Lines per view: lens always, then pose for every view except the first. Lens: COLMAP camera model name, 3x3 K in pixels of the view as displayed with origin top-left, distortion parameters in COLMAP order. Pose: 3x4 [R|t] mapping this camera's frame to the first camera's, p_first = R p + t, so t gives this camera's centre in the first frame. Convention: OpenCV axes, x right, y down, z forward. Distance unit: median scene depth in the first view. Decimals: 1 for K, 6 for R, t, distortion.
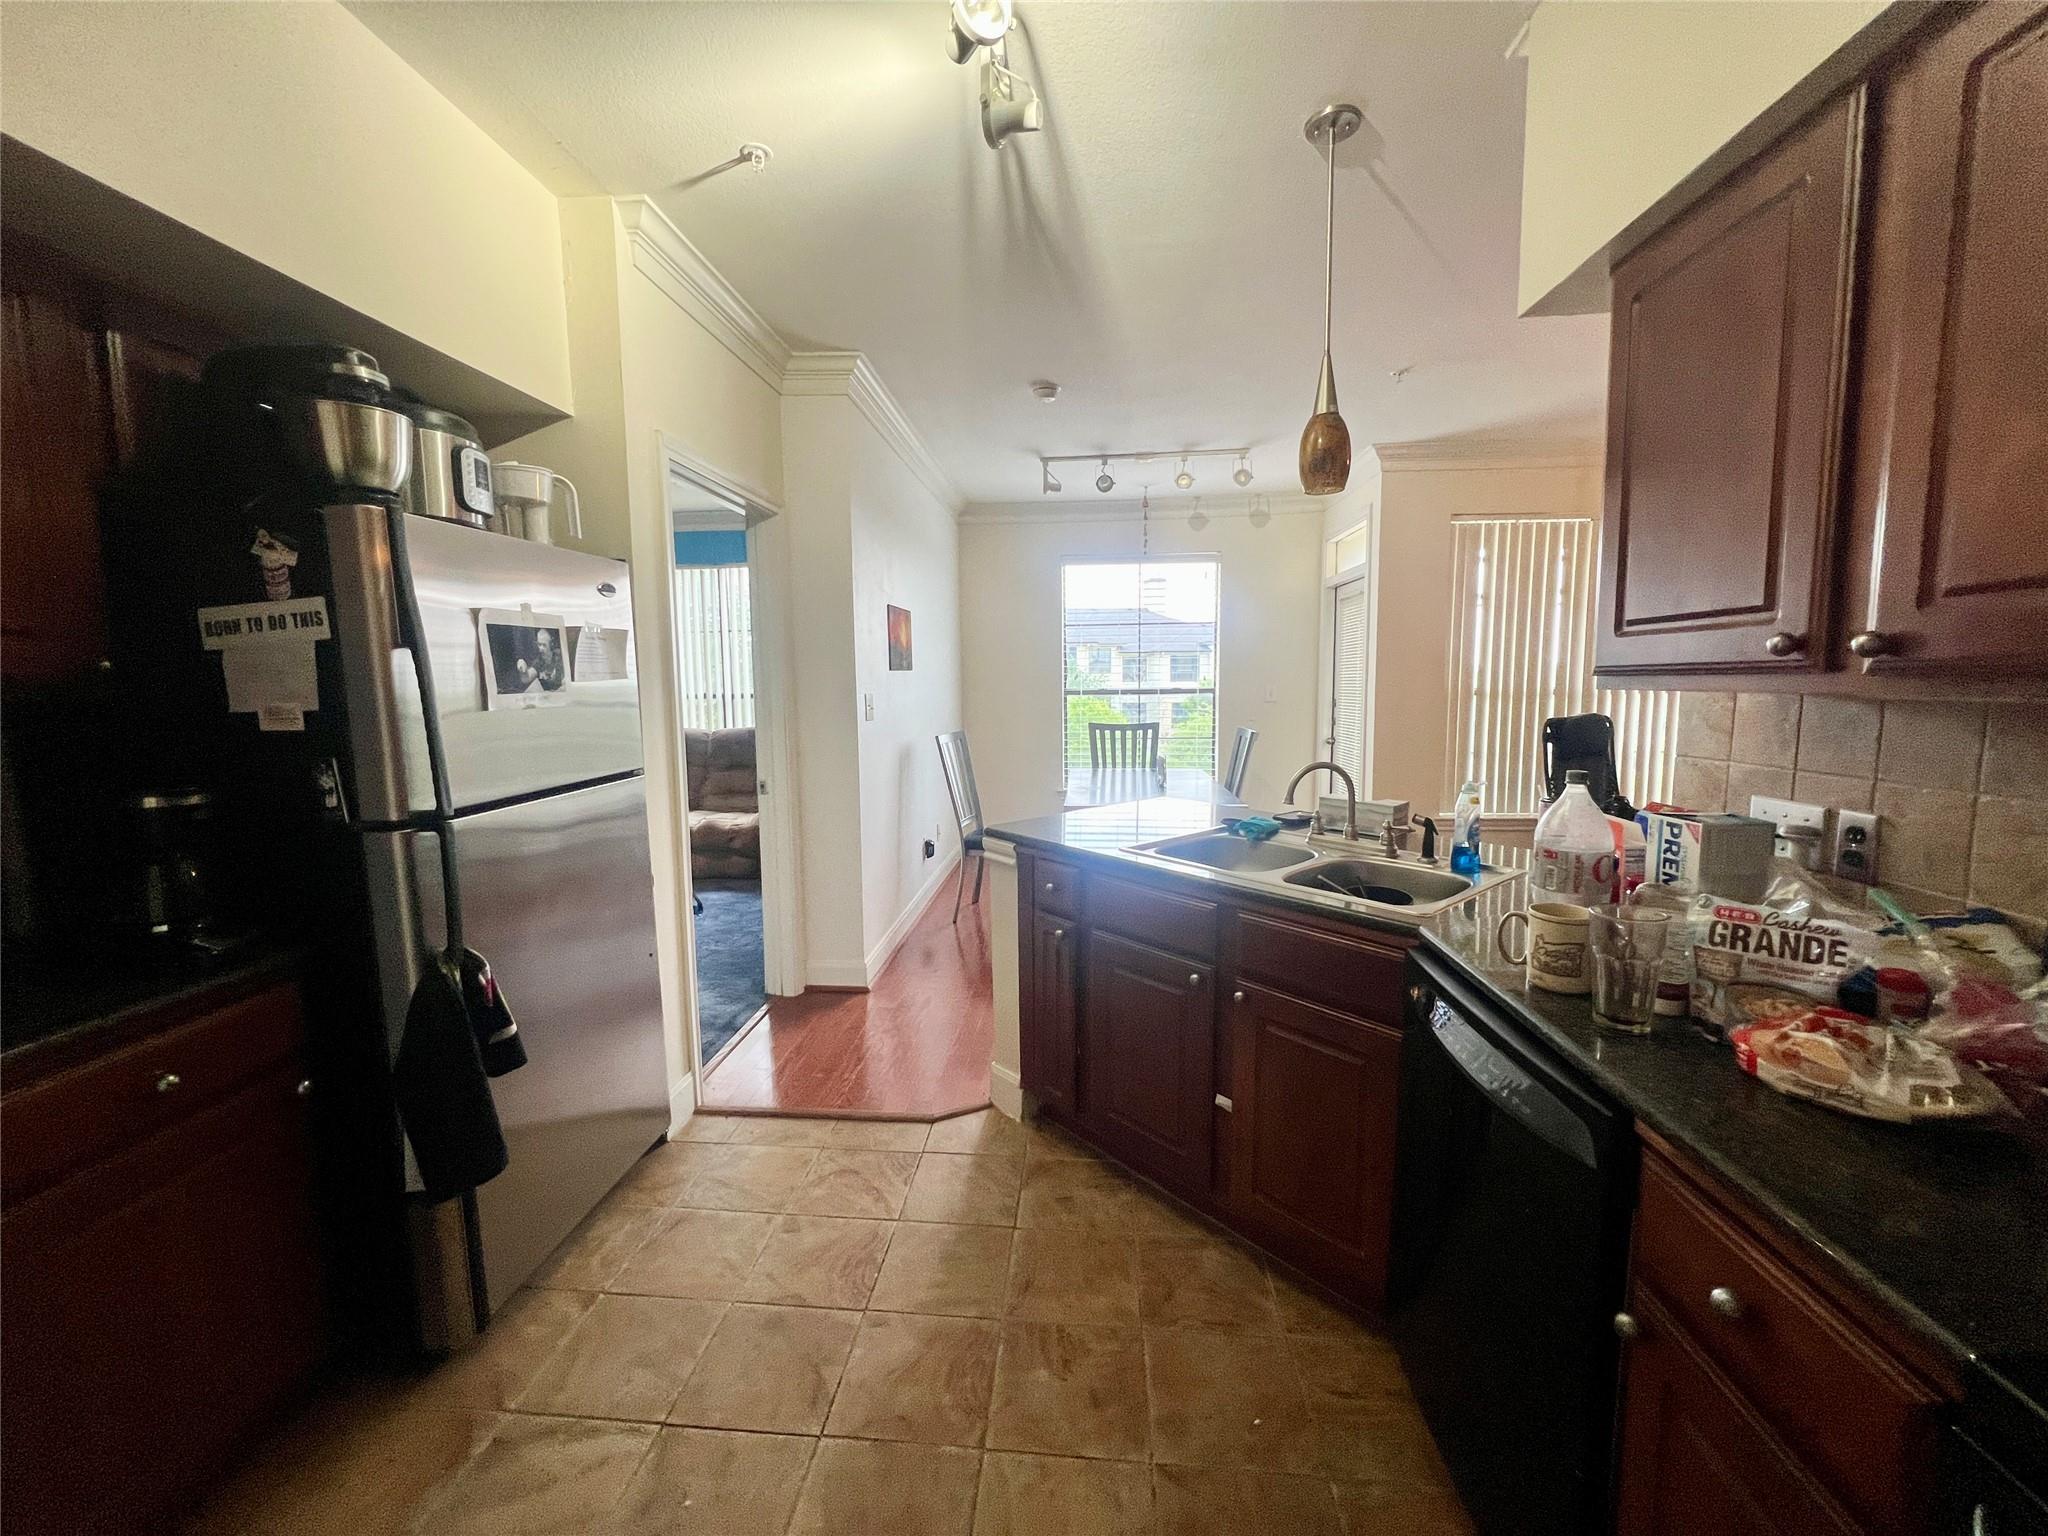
lens RADIAL K [[824.3, 0, 1031.0], [0, 824.3, 771.8], [0, 0, 1]] dist [-0.004291, 0.001788]
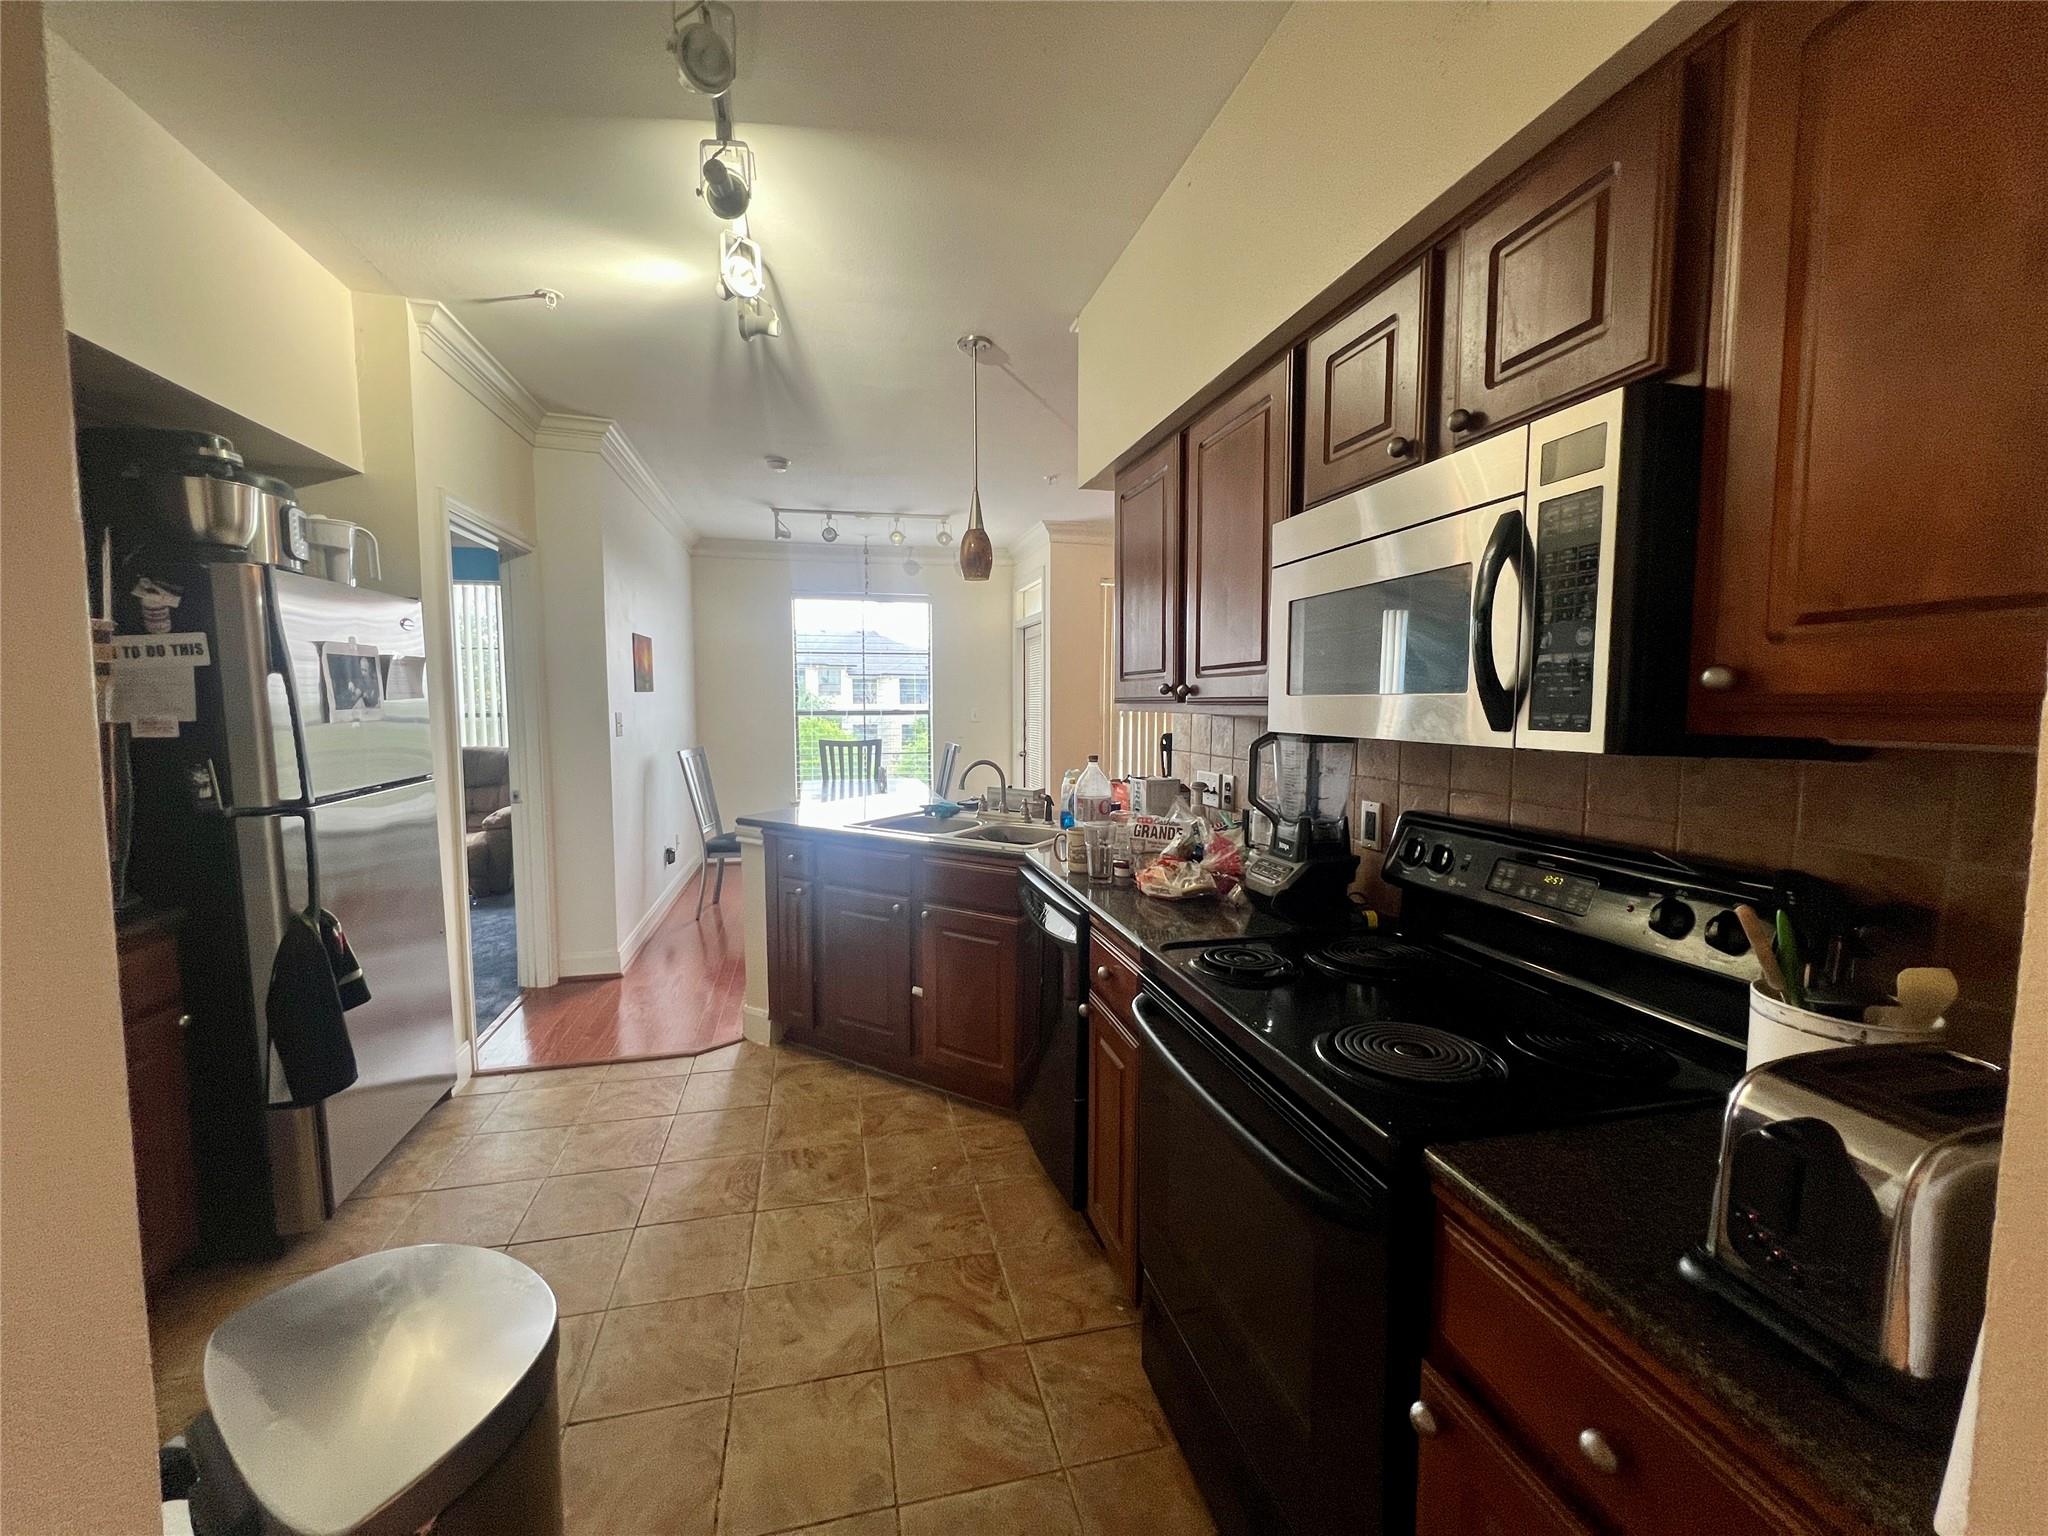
lens RADIAL K [[824.3, 0, 1011.5], [0, 824.3, 768.4], [0, 0, 1]] dist [-0.004291, 0.001788]
pose [[0.955479, -0.013830, 0.294735, -0.030766], [0.022823, 0.999372, -0.027095, 0.045822], [-0.294175, 0.032615, 0.955195, -0.432464]]
